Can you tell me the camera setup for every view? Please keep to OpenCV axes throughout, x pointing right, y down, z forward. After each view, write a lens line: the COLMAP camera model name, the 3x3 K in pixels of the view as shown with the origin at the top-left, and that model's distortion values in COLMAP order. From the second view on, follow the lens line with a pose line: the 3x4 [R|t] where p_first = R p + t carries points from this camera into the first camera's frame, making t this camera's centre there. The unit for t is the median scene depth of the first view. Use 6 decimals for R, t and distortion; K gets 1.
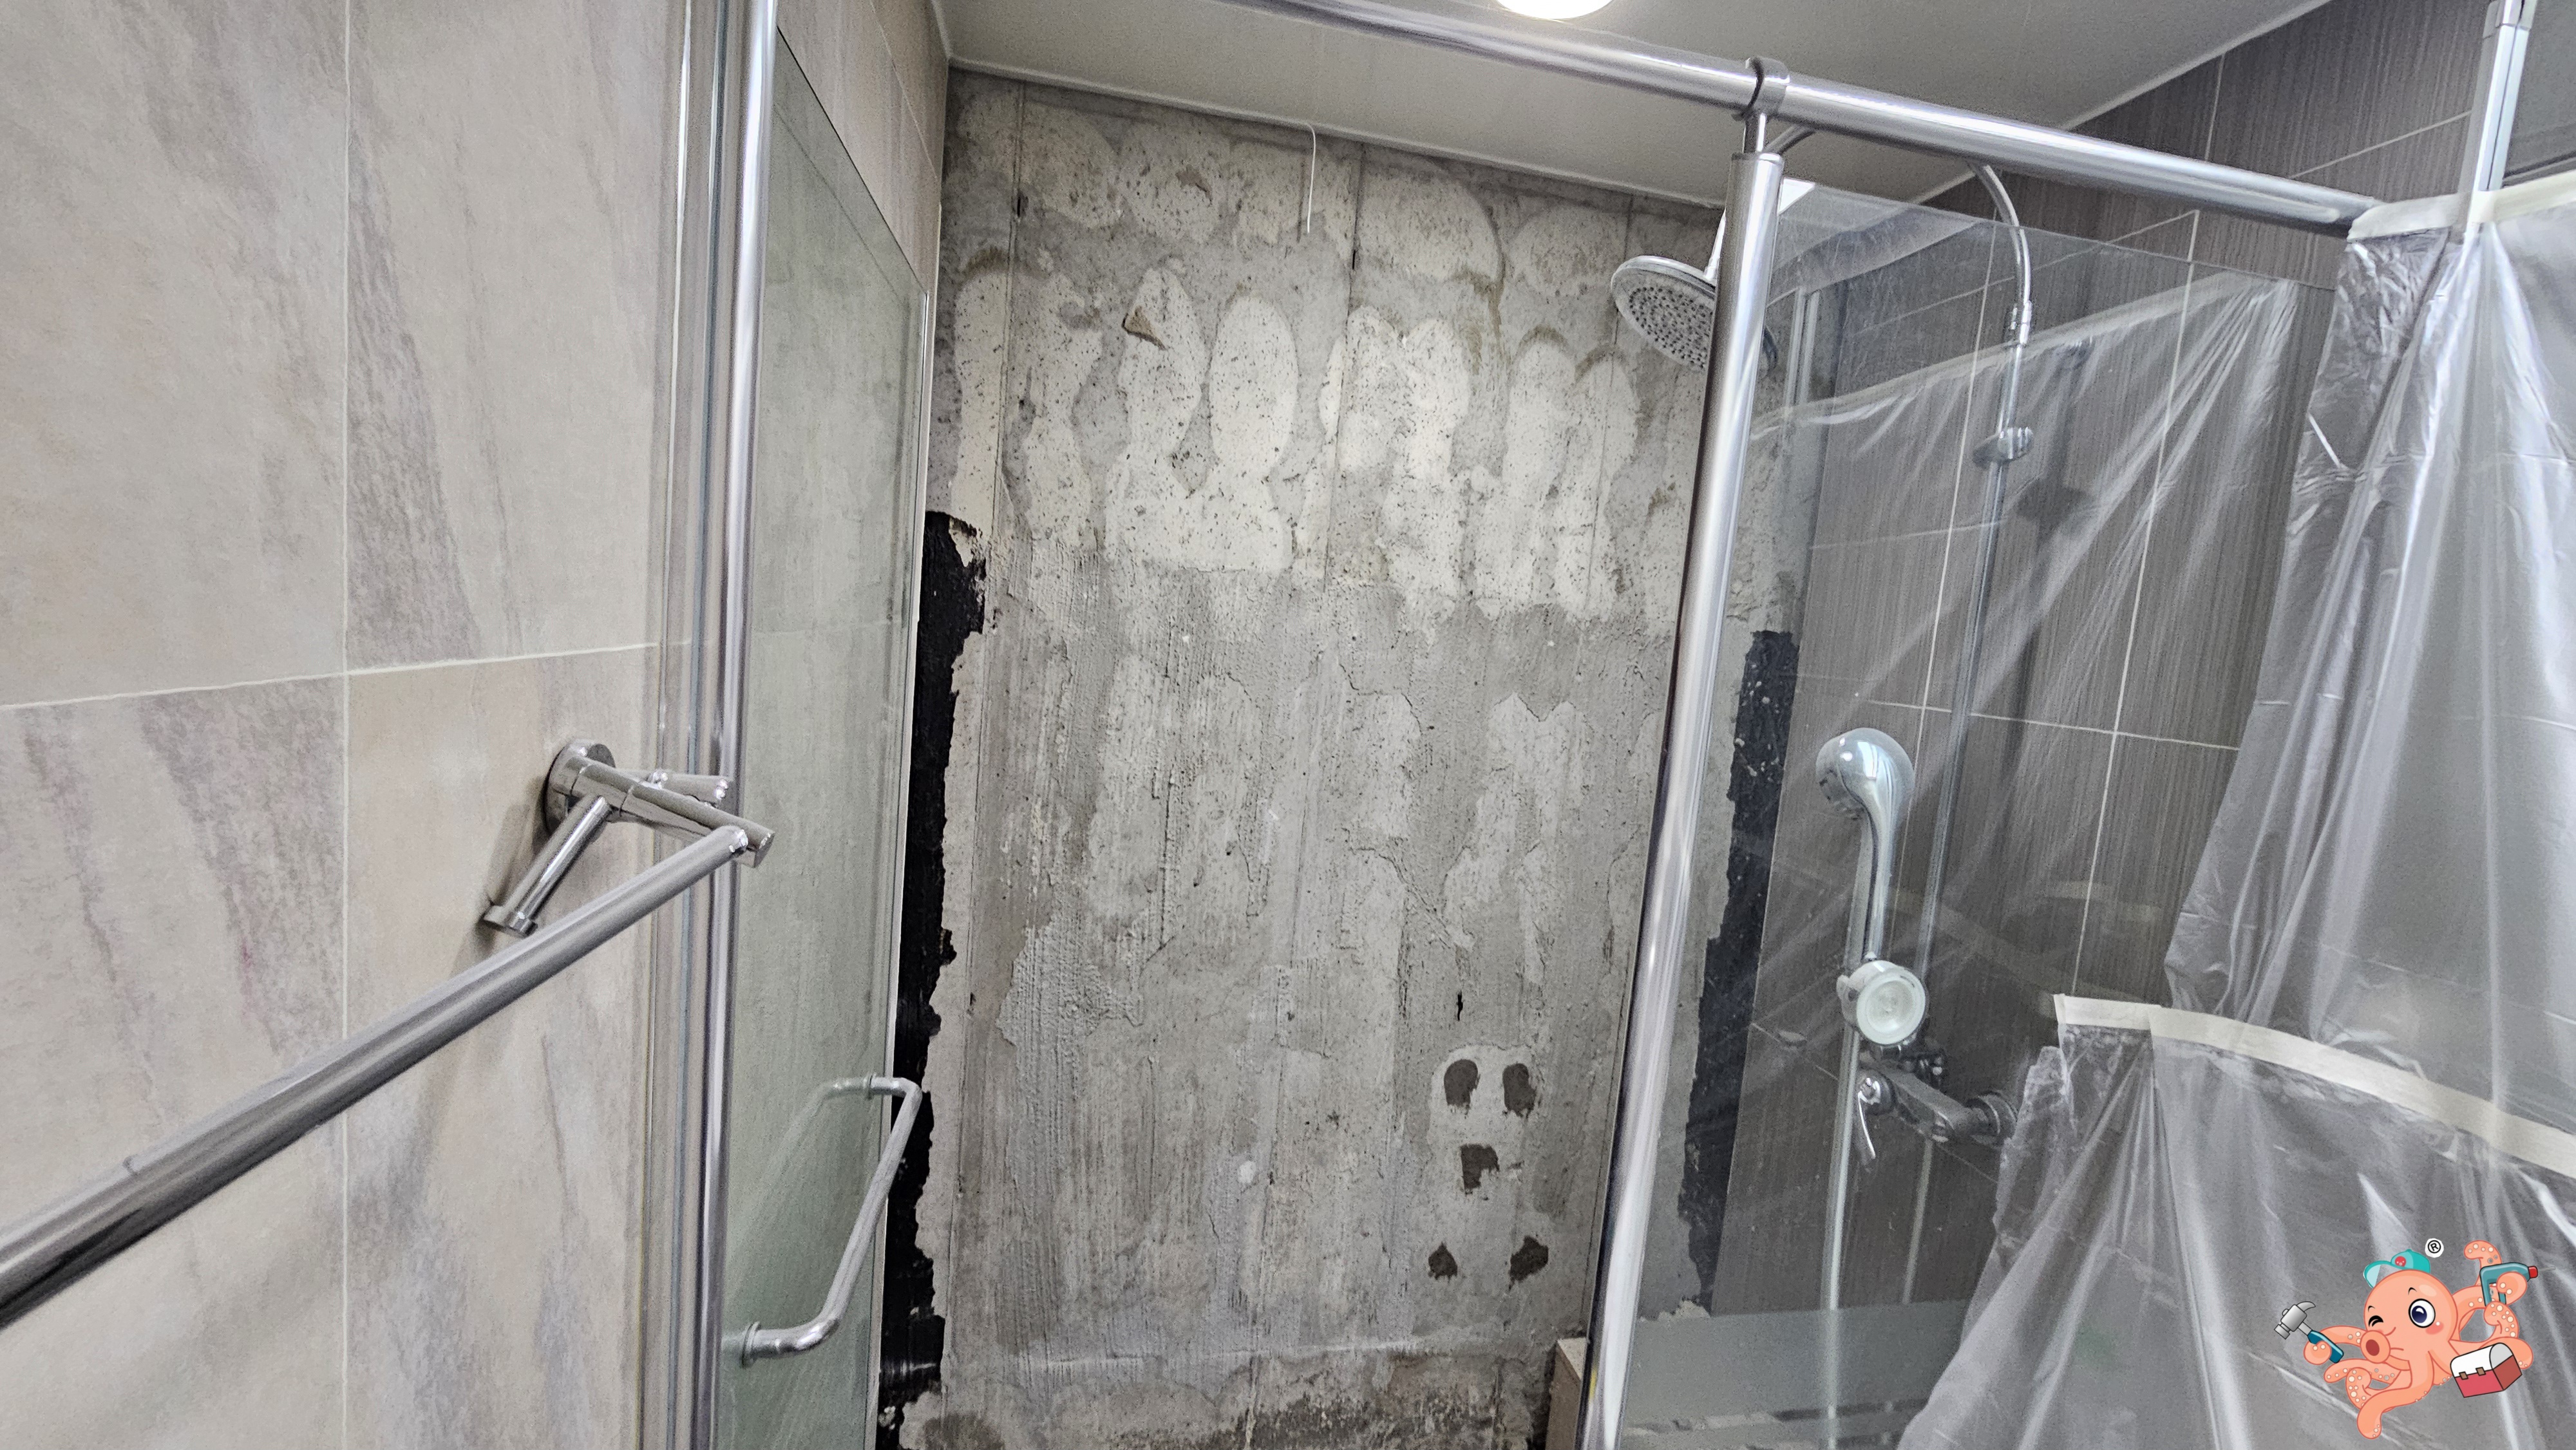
lens RADIAL K [[1051.5, 0, 1327.2], [0, 1051.5, 723.4], [0, 0, 1]] dist [-0.002101, -0.000259]
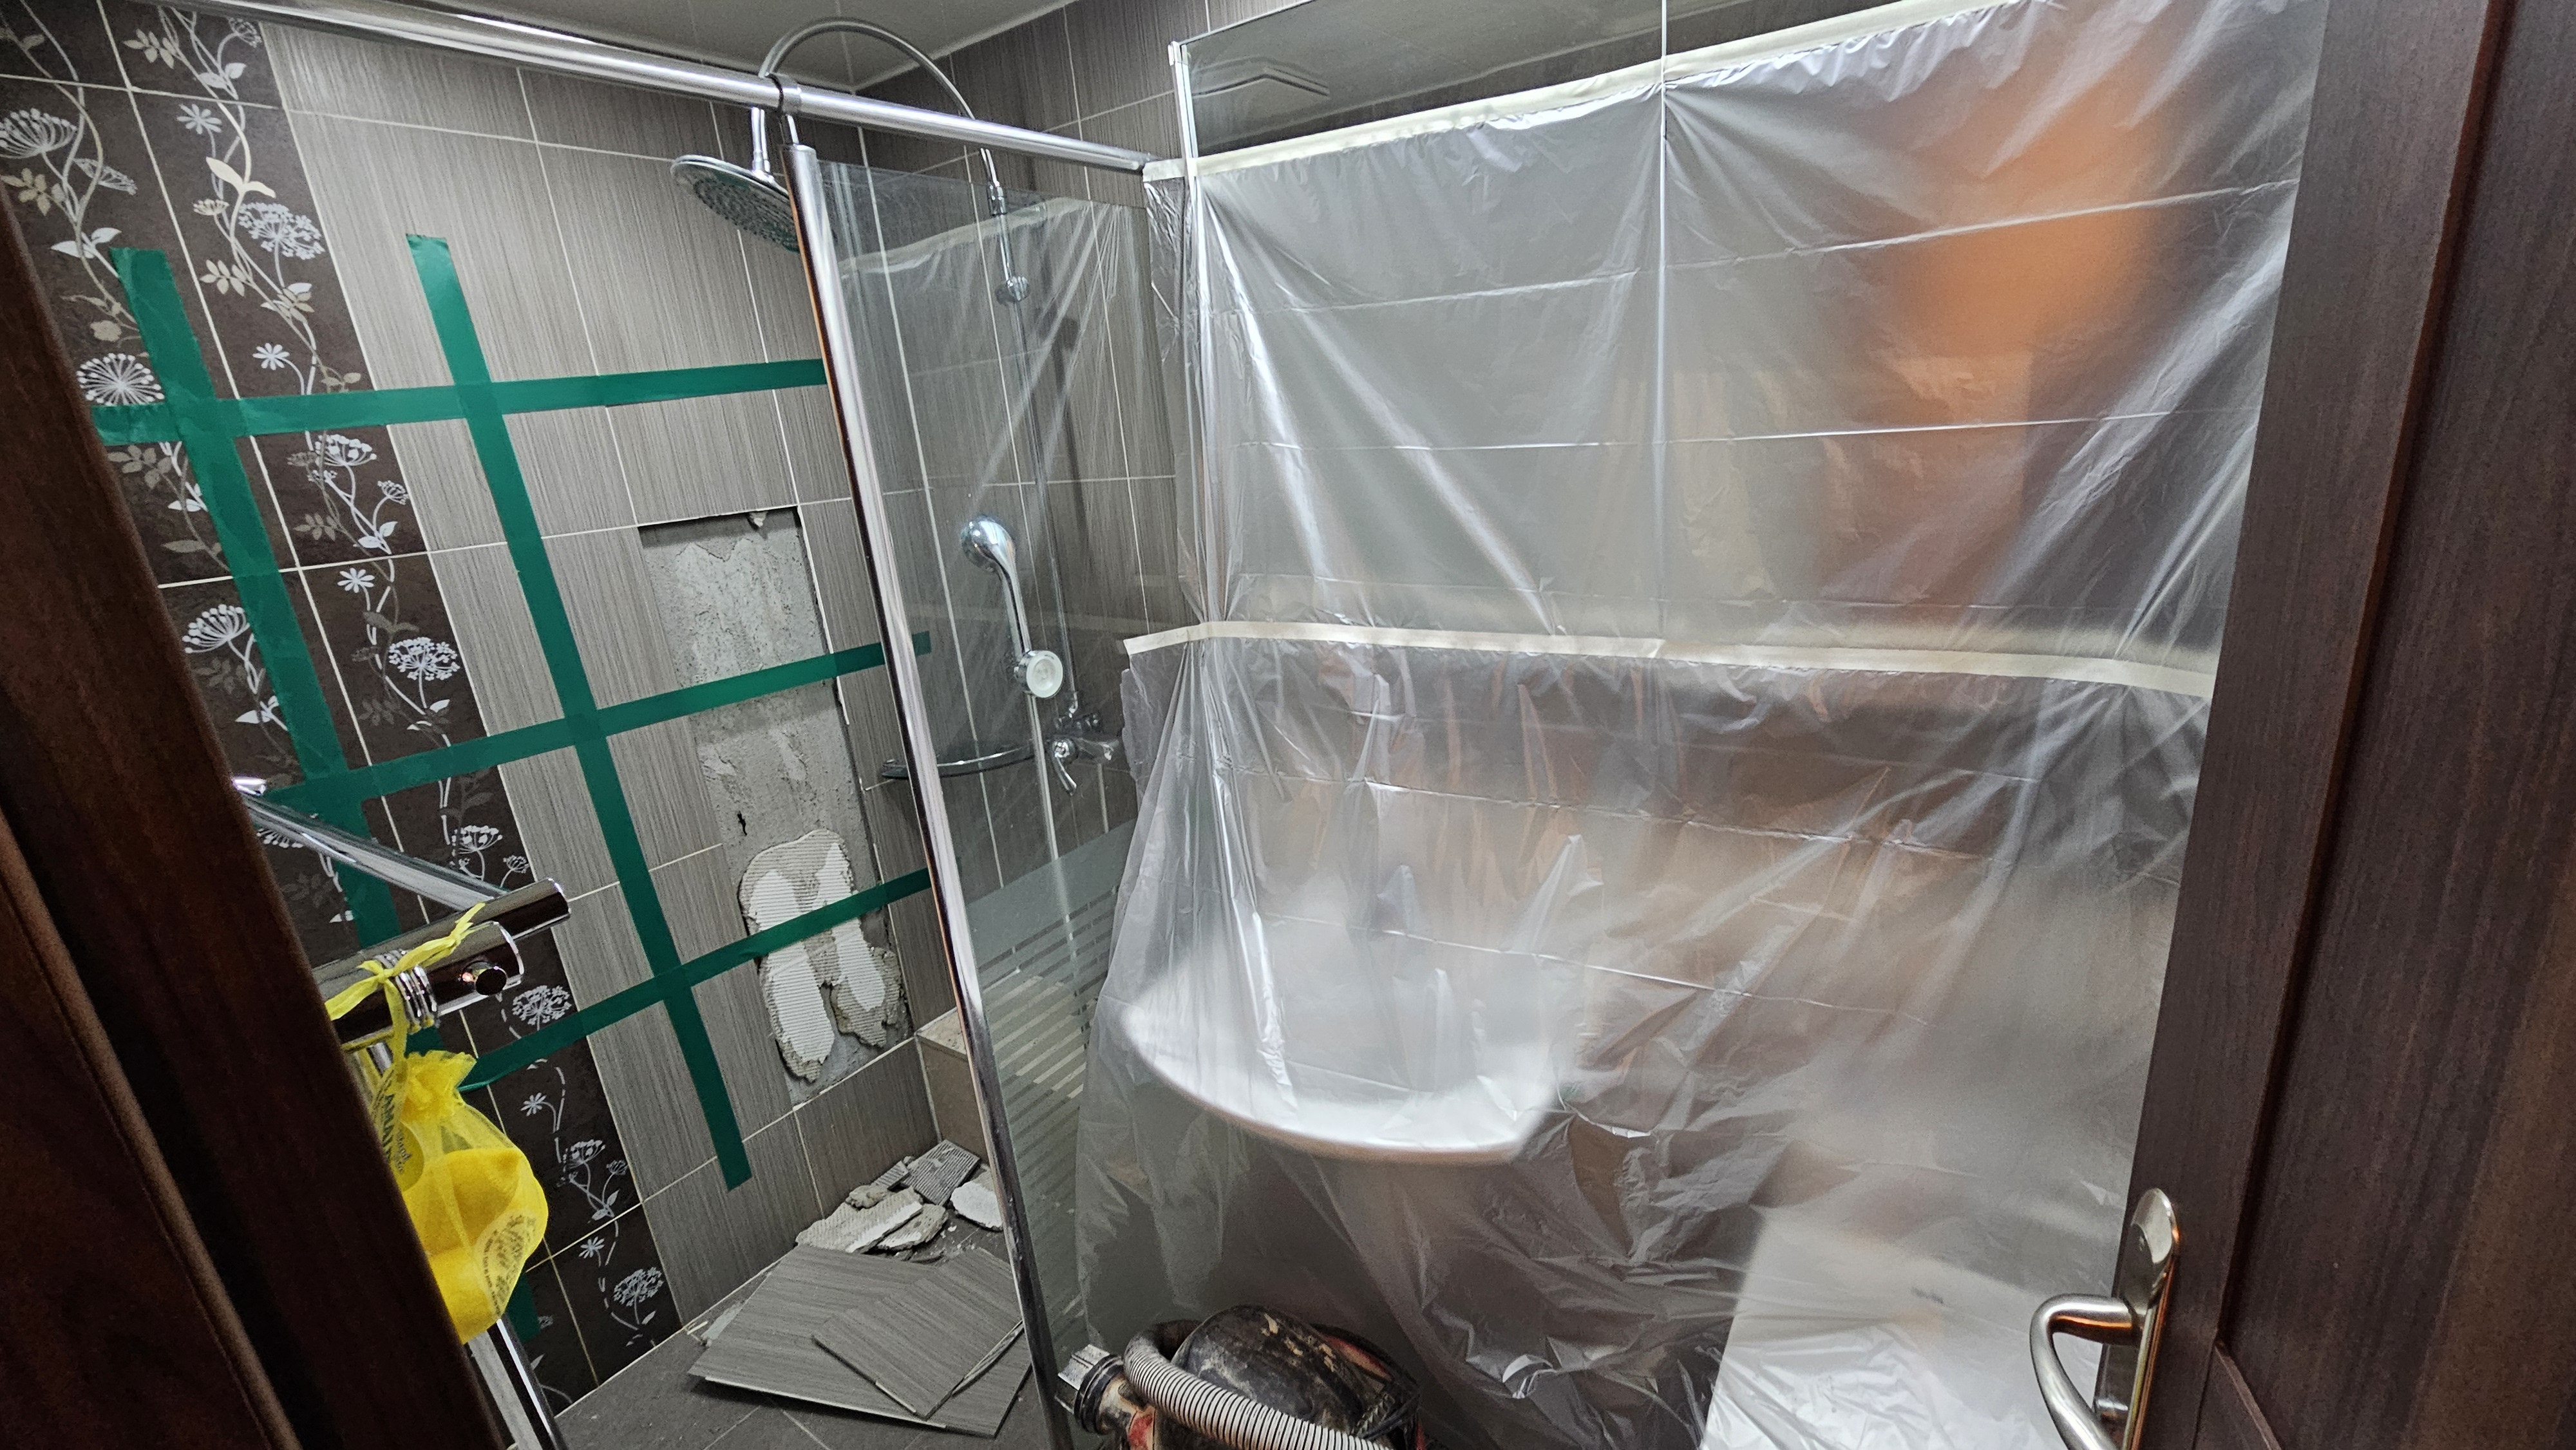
lens RADIAL K [[1051.8, 0, 1322.7], [0, 1051.8, 724.7], [0, 0, 1]] dist [-0.003560, -0.001561]
pose [[0.696544, -0.342842, 0.630307, -0.186312], [0.212420, 0.937611, 0.275251, -0.018056], [-0.685350, -0.057835, 0.725913, -0.405511]]
